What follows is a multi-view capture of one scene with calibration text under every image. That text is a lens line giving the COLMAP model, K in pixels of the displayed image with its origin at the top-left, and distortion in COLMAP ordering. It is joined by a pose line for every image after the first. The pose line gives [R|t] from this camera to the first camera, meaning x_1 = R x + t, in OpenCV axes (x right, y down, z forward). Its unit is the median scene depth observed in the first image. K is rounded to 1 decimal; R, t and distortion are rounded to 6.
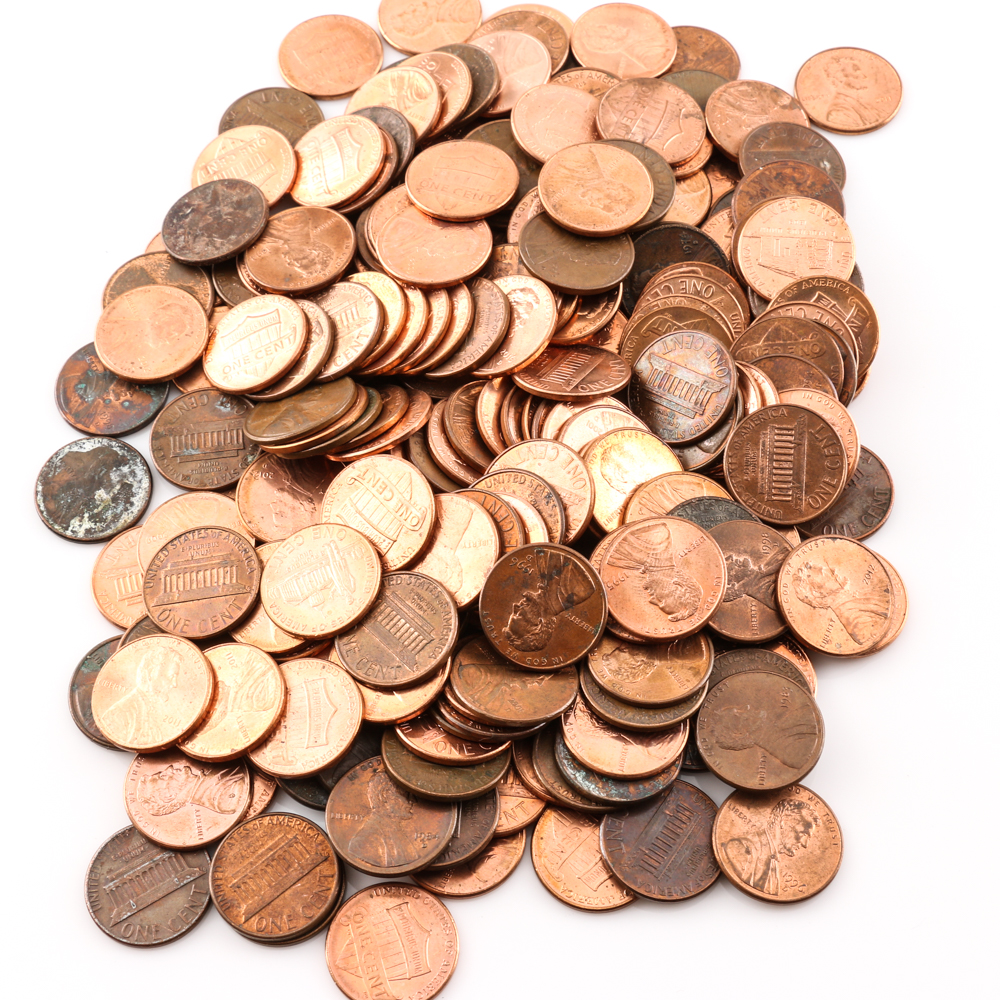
lens RADIAL K [[1561.1, 0, 498.5], [0, 1561.1, 495.4], [0, 0, 1]] dist [-0.035871, 0.000000]
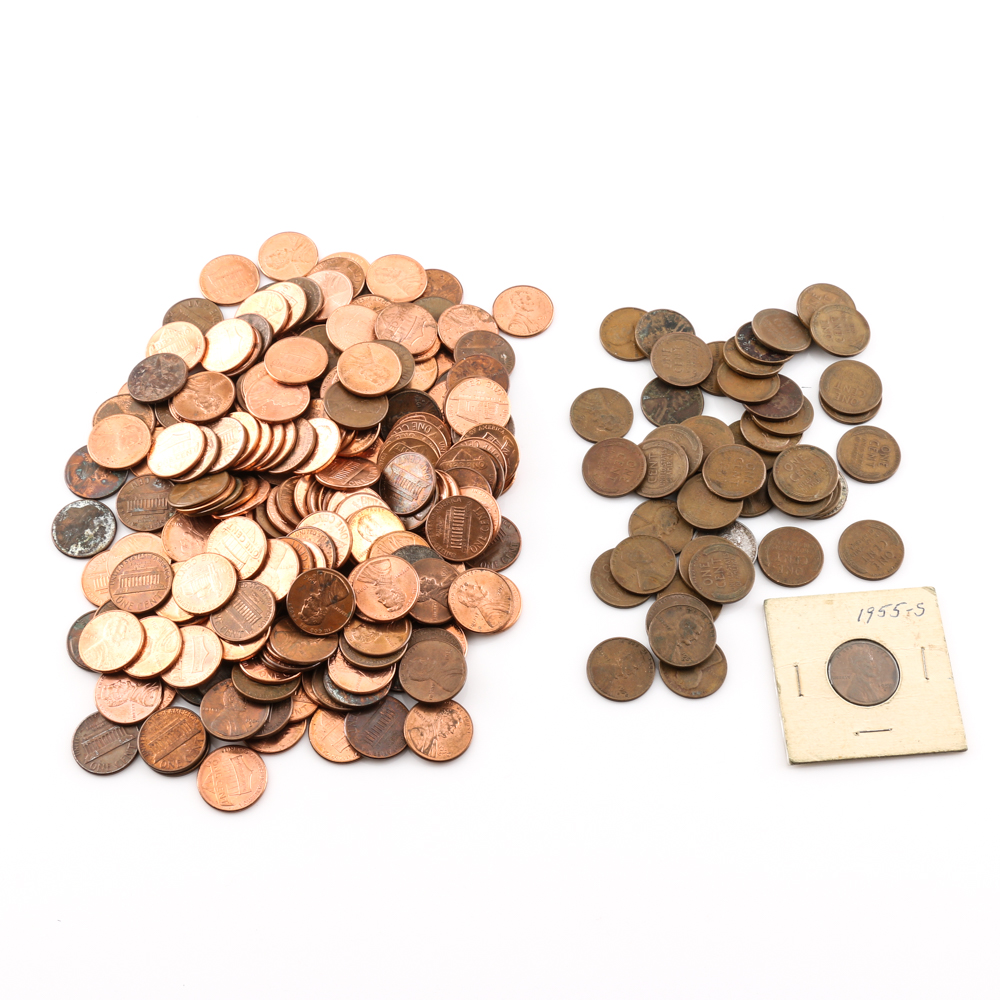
lens RADIAL K [[1450.3, 0, 501.2], [0, 1450.3, 503.9], [0, 0, 1]] dist [-0.030047, 0.000000]
pose [[0.999496, 0.031182, 0.005972, 0.219814], [-0.031252, 0.999438, 0.012138, -0.070422], [-0.005590, -0.012319, 0.999908, -0.703462]]
